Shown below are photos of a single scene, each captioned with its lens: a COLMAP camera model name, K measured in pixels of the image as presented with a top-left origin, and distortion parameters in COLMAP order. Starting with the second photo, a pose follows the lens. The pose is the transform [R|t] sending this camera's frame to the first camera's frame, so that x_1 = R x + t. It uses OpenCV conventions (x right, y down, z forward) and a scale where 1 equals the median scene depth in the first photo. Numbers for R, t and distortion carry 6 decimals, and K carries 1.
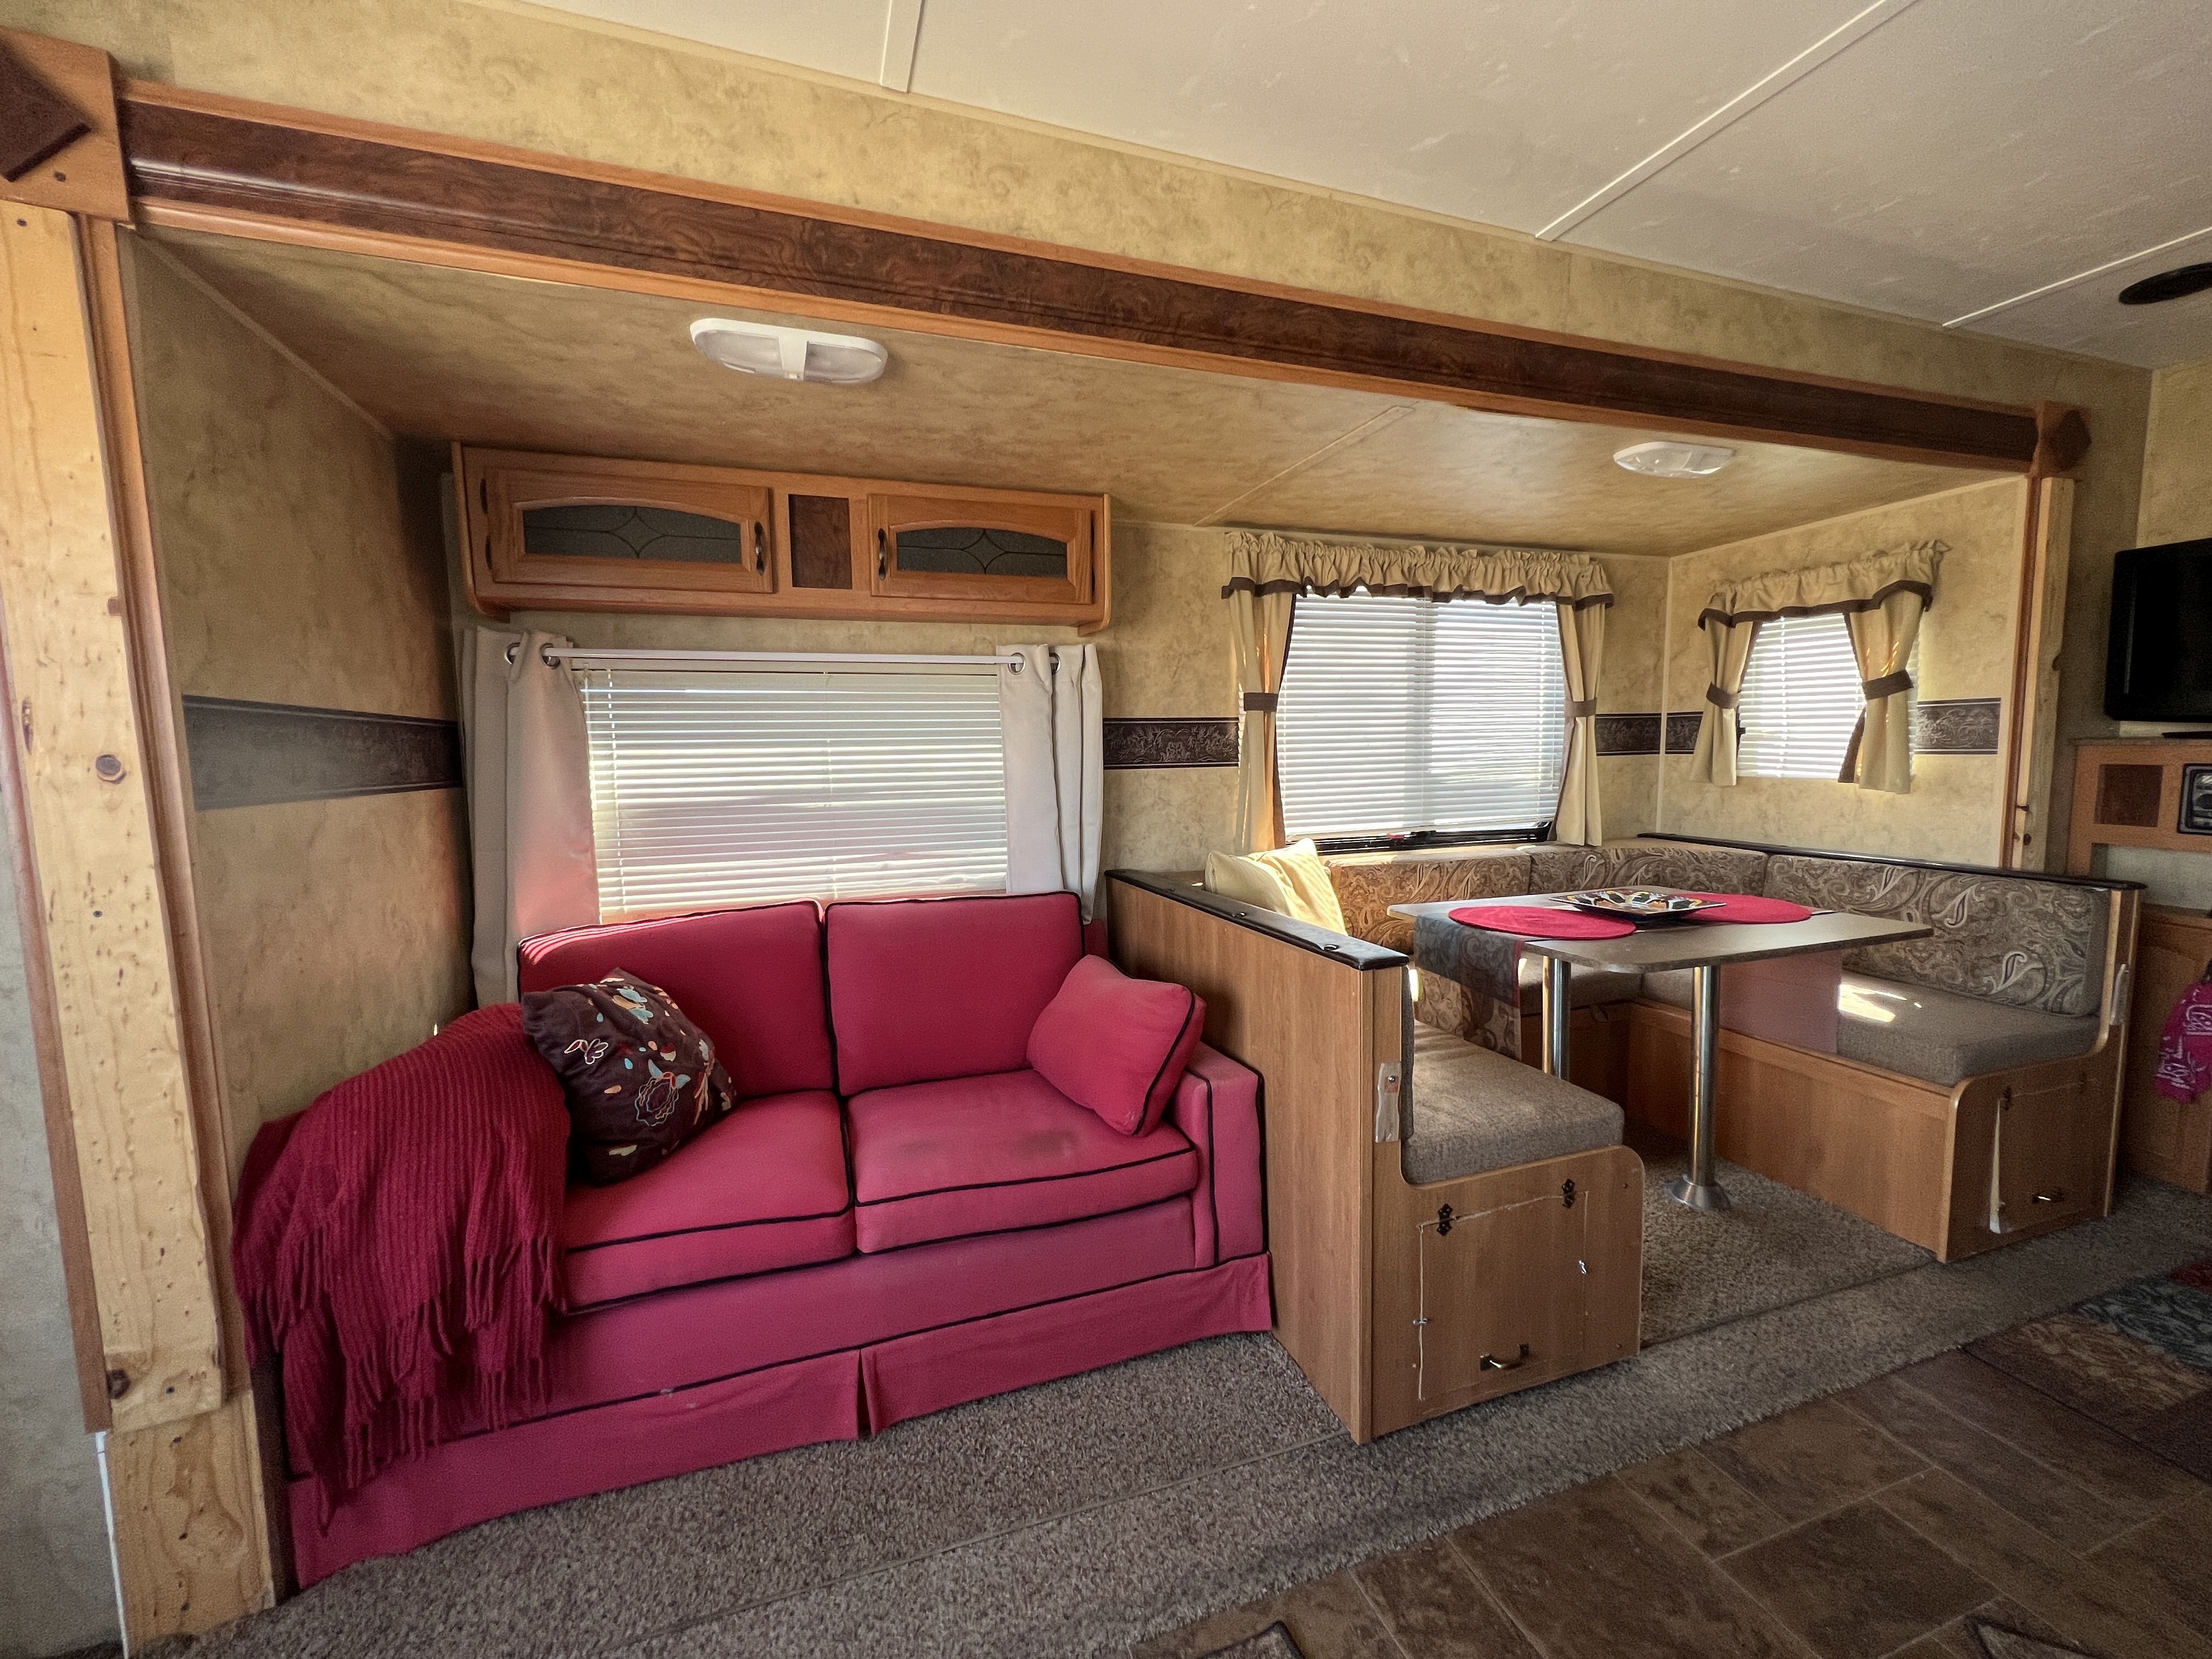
lens RADIAL K [[889.6, 0, 1103.8], [0, 889.6, 824.4], [0, 0, 1]] dist [-0.001671, 0.000196]
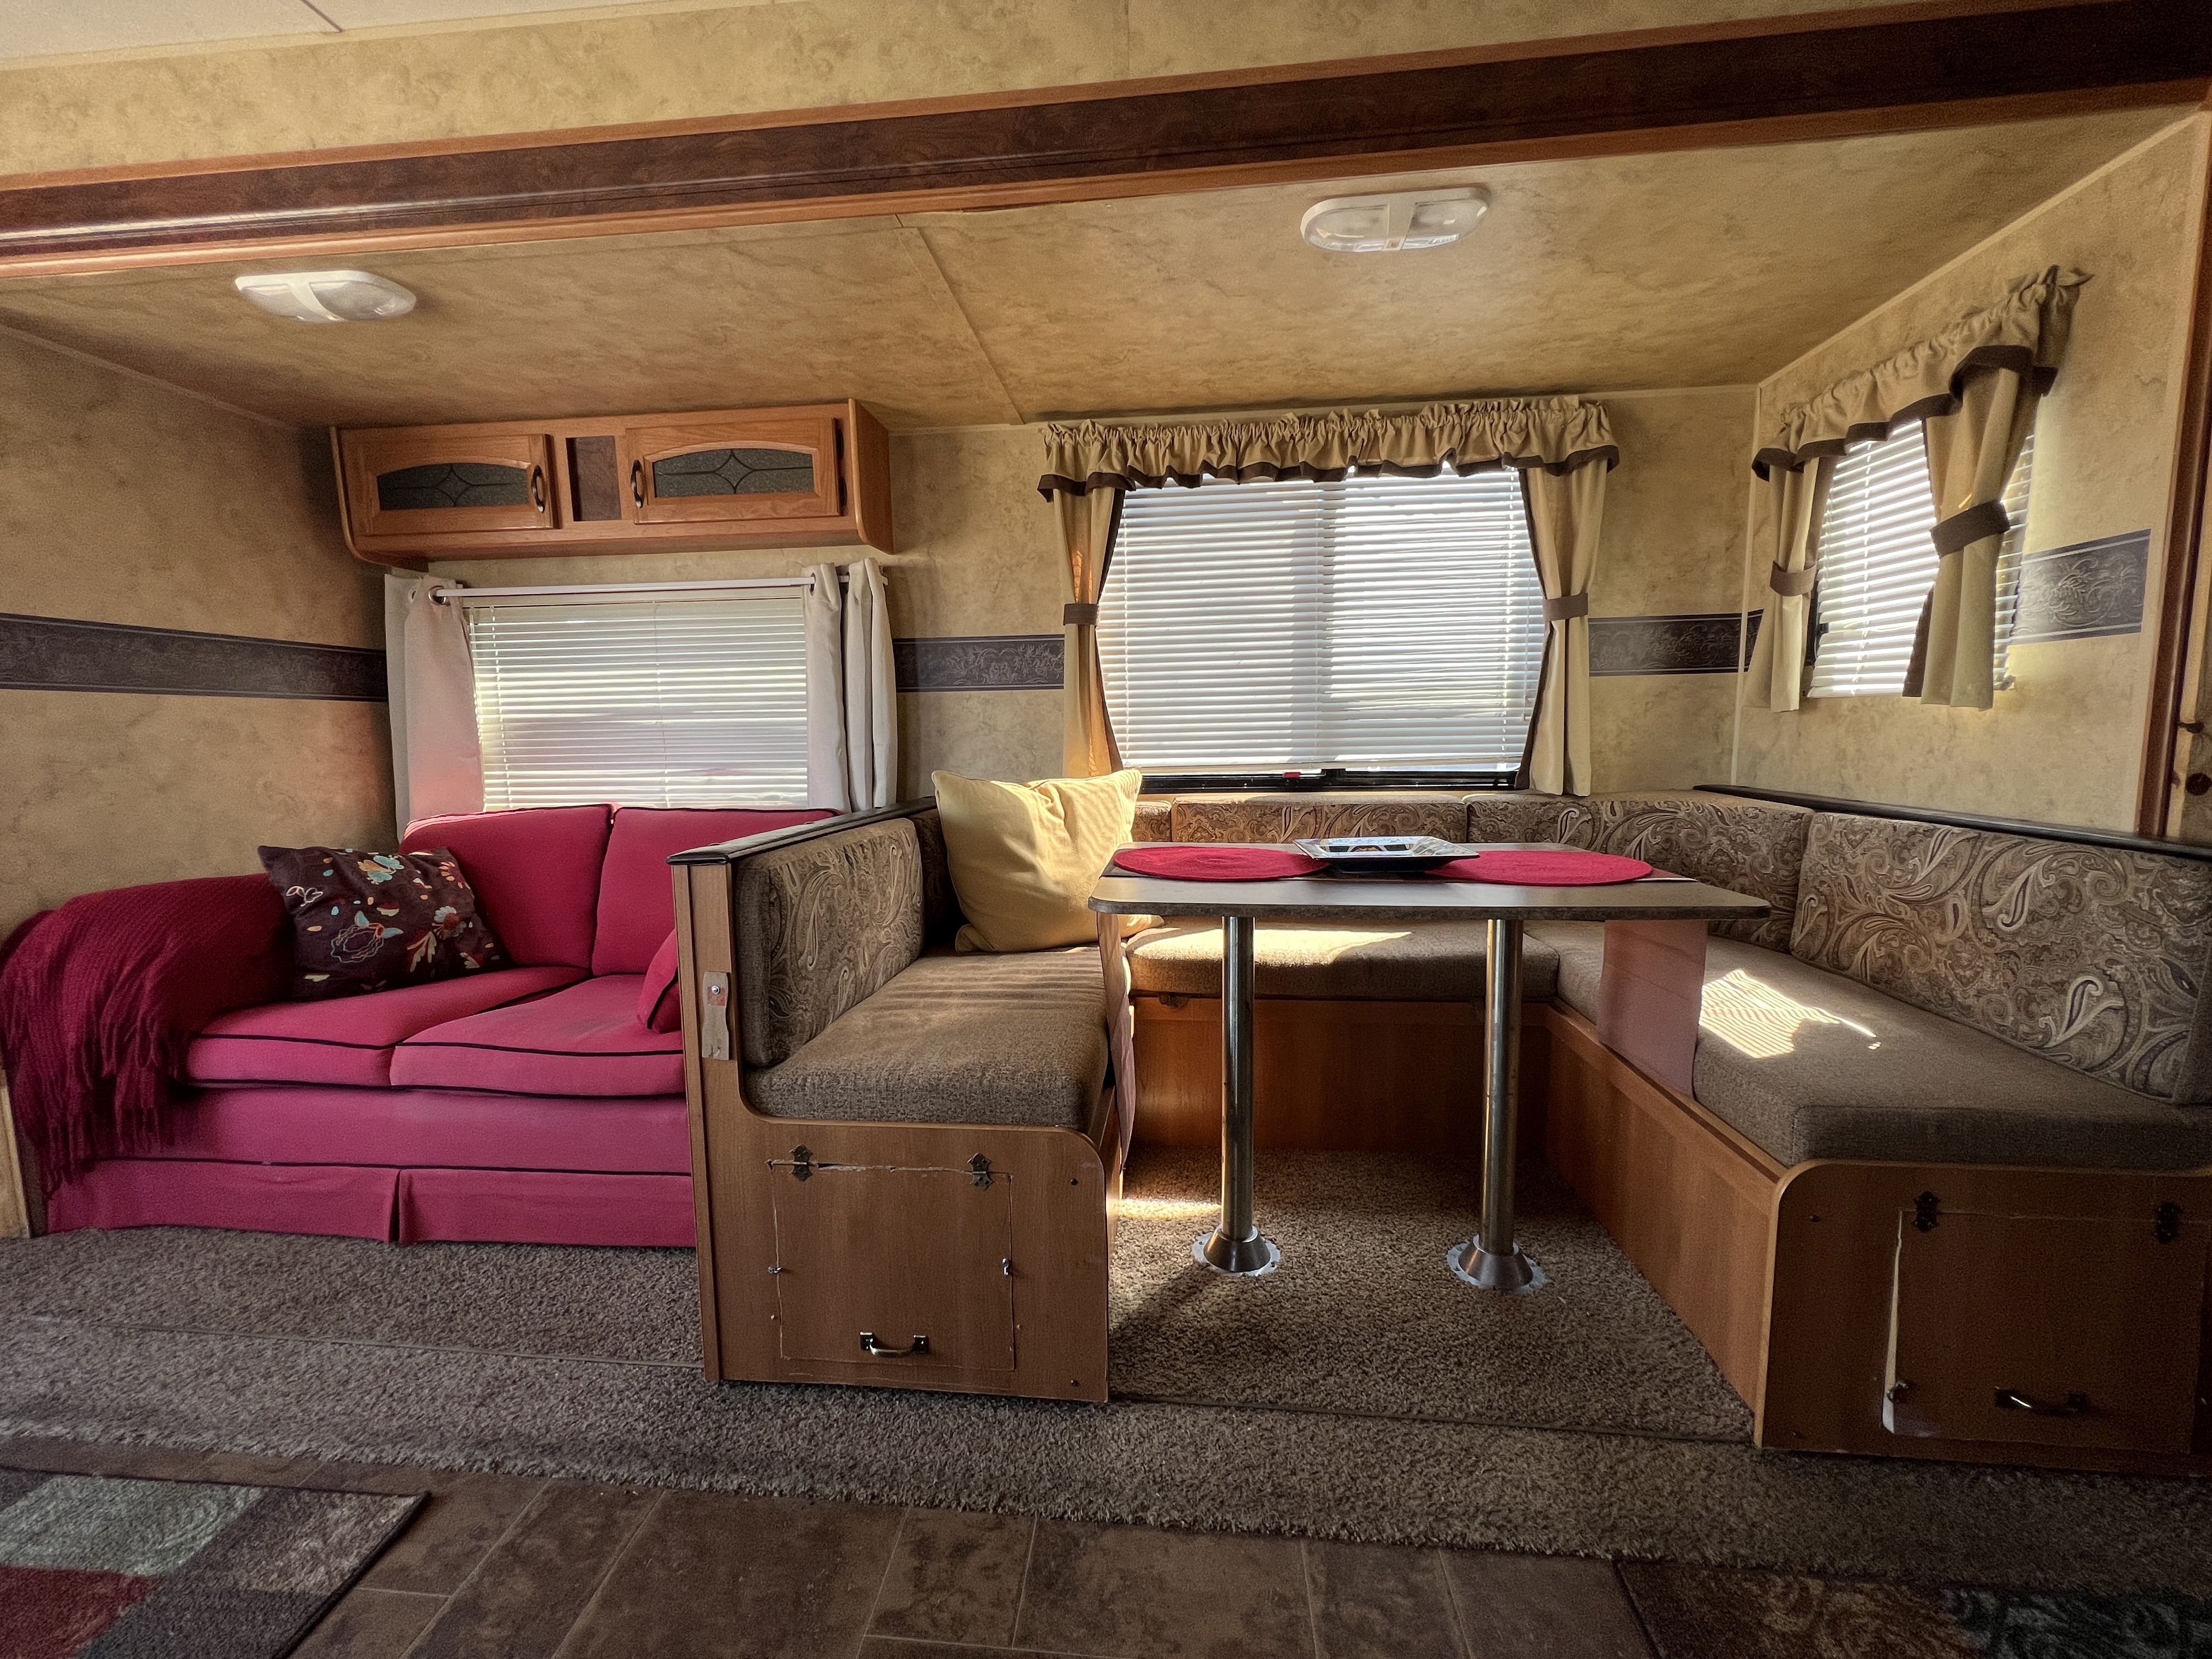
lens RADIAL K [[889.6, 0, 1103.8], [0, 889.6, 824.4], [0, 0, 1]] dist [-0.001671, 0.000196]
pose [[0.909759, 0.046357, -0.412541, 0.655714], [-0.034900, 0.998768, 0.035268, 0.046497], [0.413667, -0.017688, 0.910256, 0.218404]]
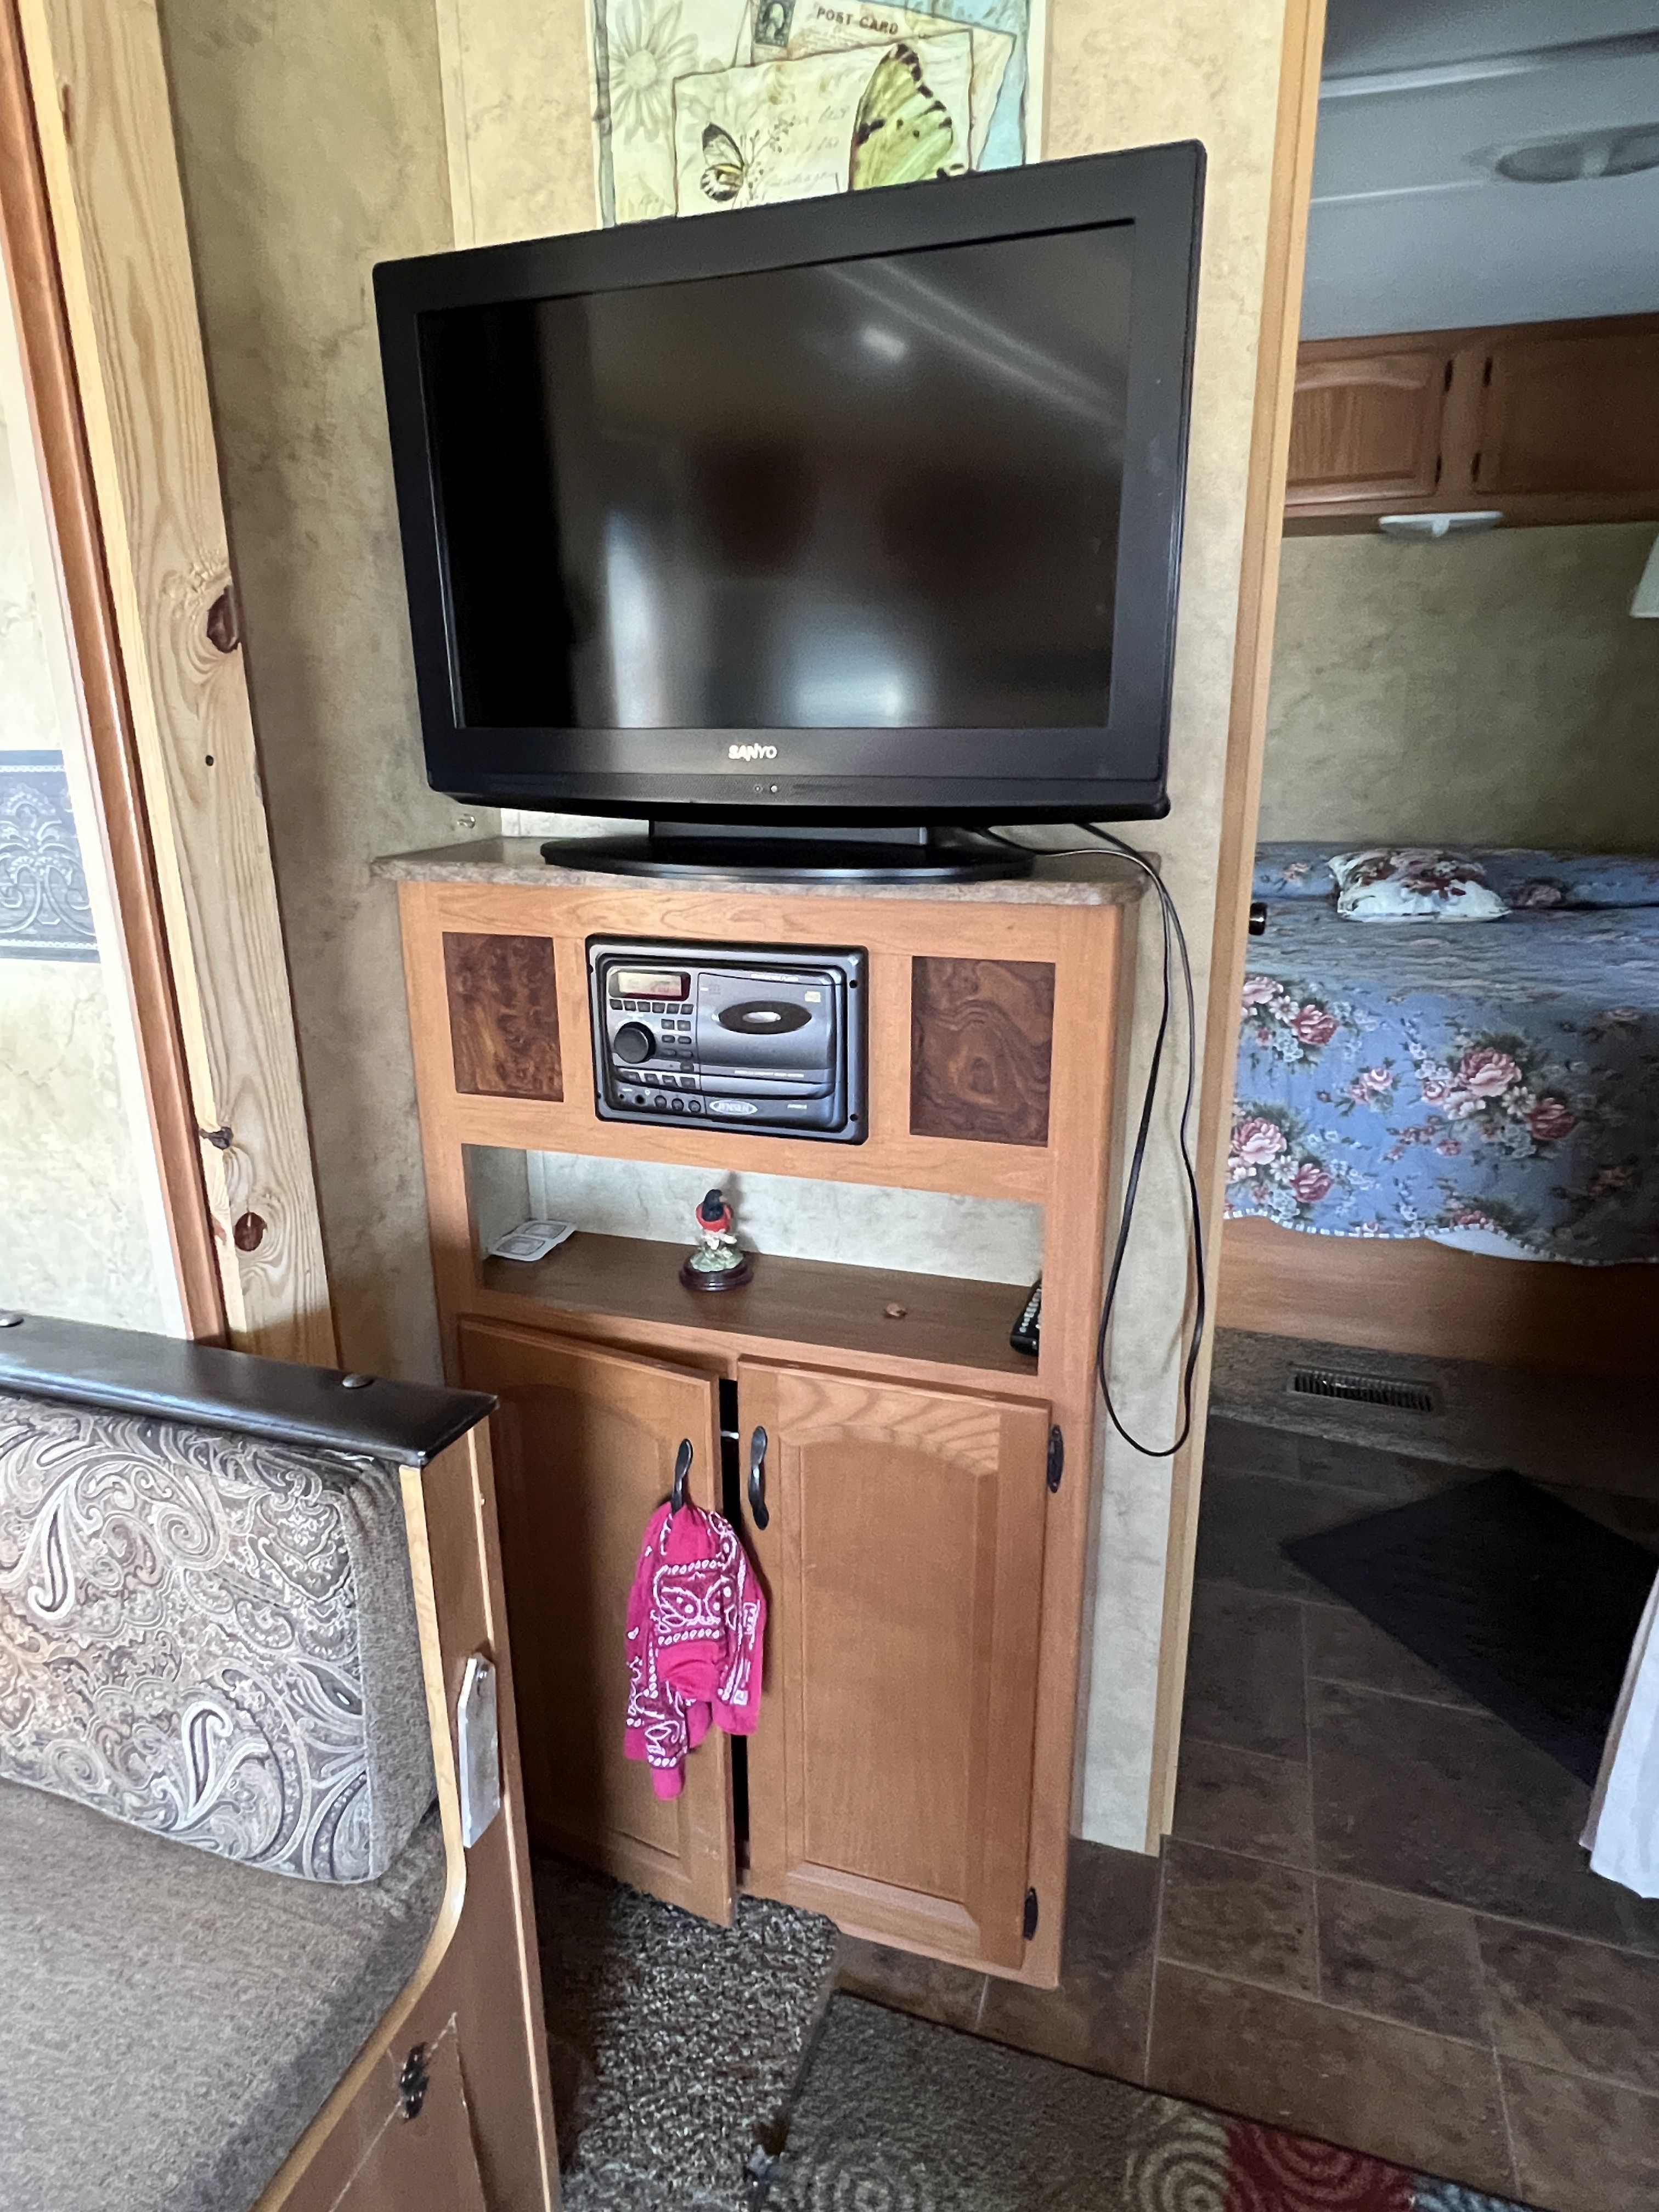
lens RADIAL K [[1308.3, 0, 806.0], [0, 1308.3, 1105.1], [0, 0, 1]] dist [-0.001267, 0.000688]
pose [[0.608689, -0.224613, 0.760951, 0.833333], [0.079676, 0.971547, 0.223042, -0.110439], [-0.789398, -0.075134, 0.609267, 0.587298]]
